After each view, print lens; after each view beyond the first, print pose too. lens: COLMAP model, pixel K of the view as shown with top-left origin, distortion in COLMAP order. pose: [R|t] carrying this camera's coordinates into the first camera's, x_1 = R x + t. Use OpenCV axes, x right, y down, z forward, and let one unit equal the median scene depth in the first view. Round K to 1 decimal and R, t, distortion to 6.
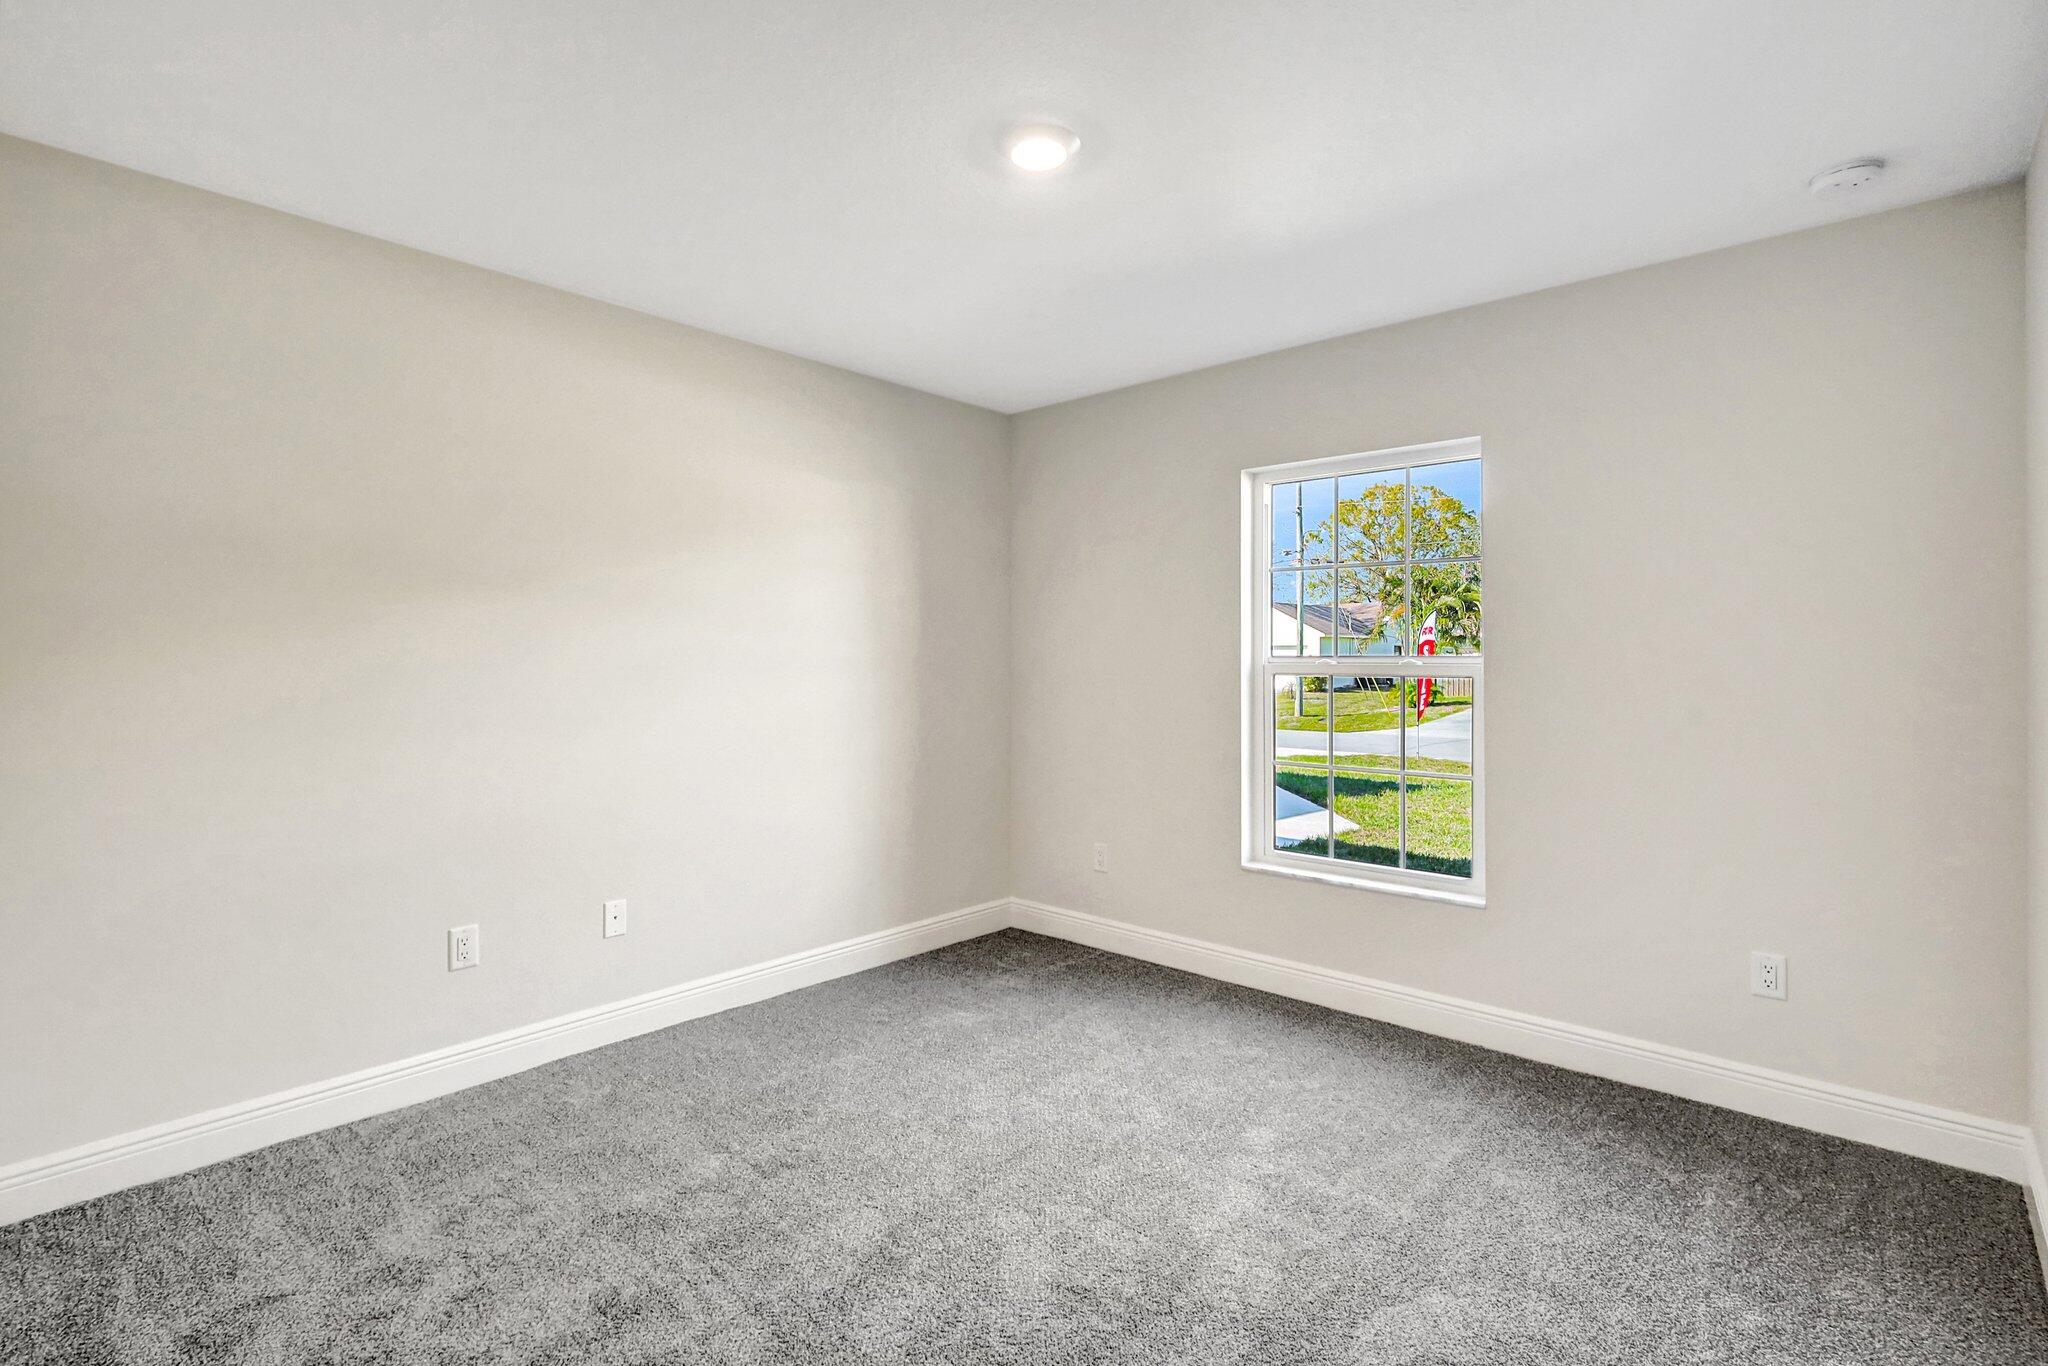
lens RADIAL K [[954.1, 0, 1020.3], [0, 954.1, 669.0], [0, 0, 1]] dist [0.000273, 0.000443]
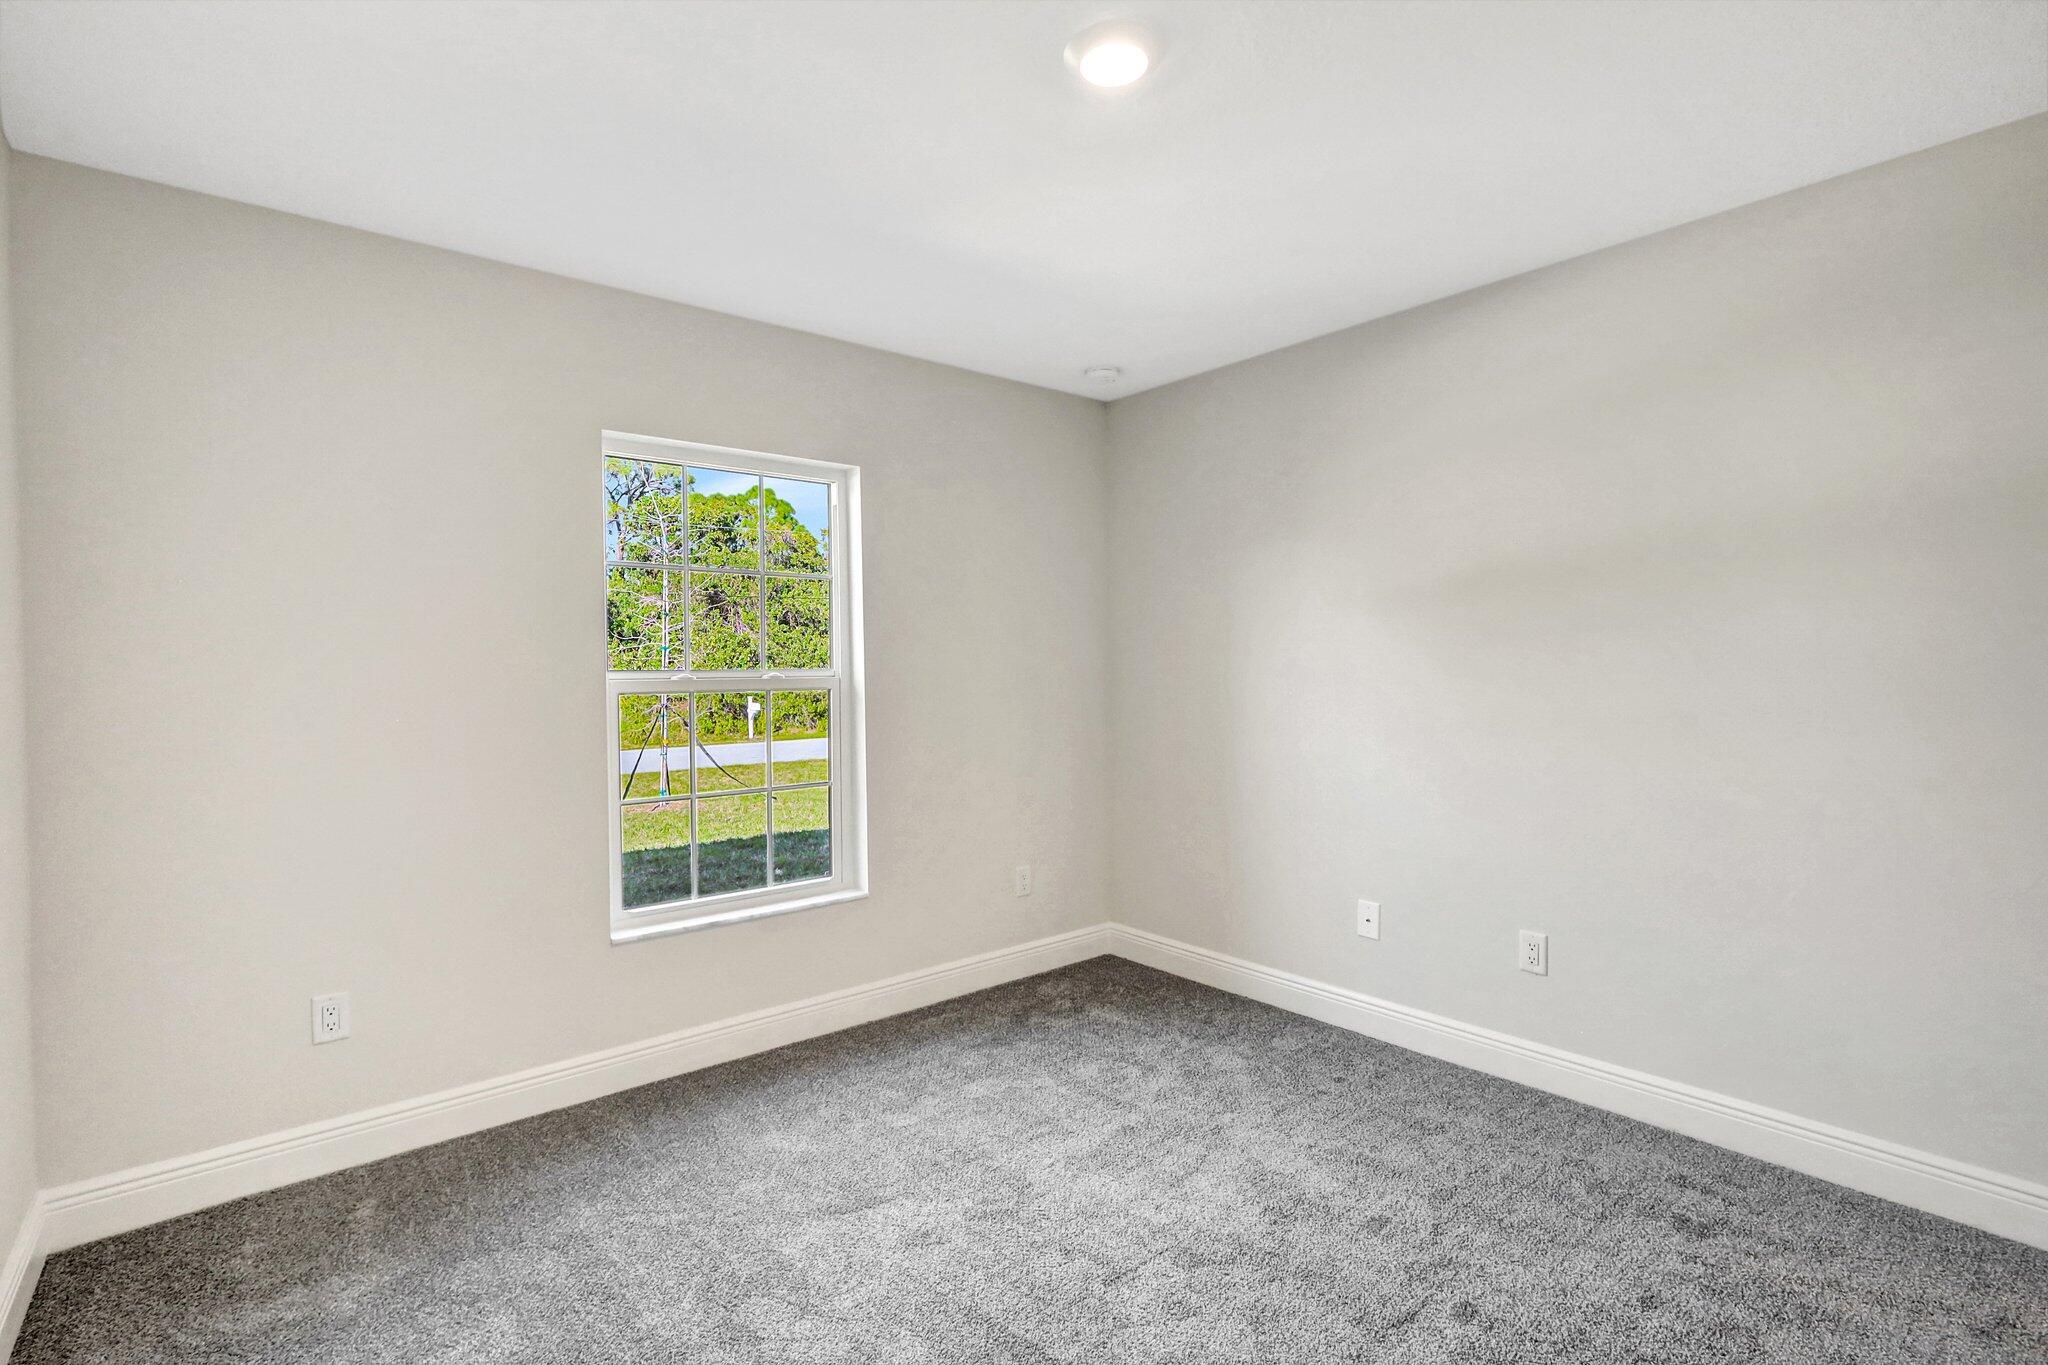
lens RADIAL K [[954.1, 0, 1020.3], [0, 954.1, 668.5], [0, 0, 1]] dist [0.000273, 0.000443]
pose [[0.151327, -0.006458, 0.988463, -0.536537], [0.024240, 0.999702, 0.002820, -0.008718], [-0.988186, 0.023534, 0.151439, 0.610419]]
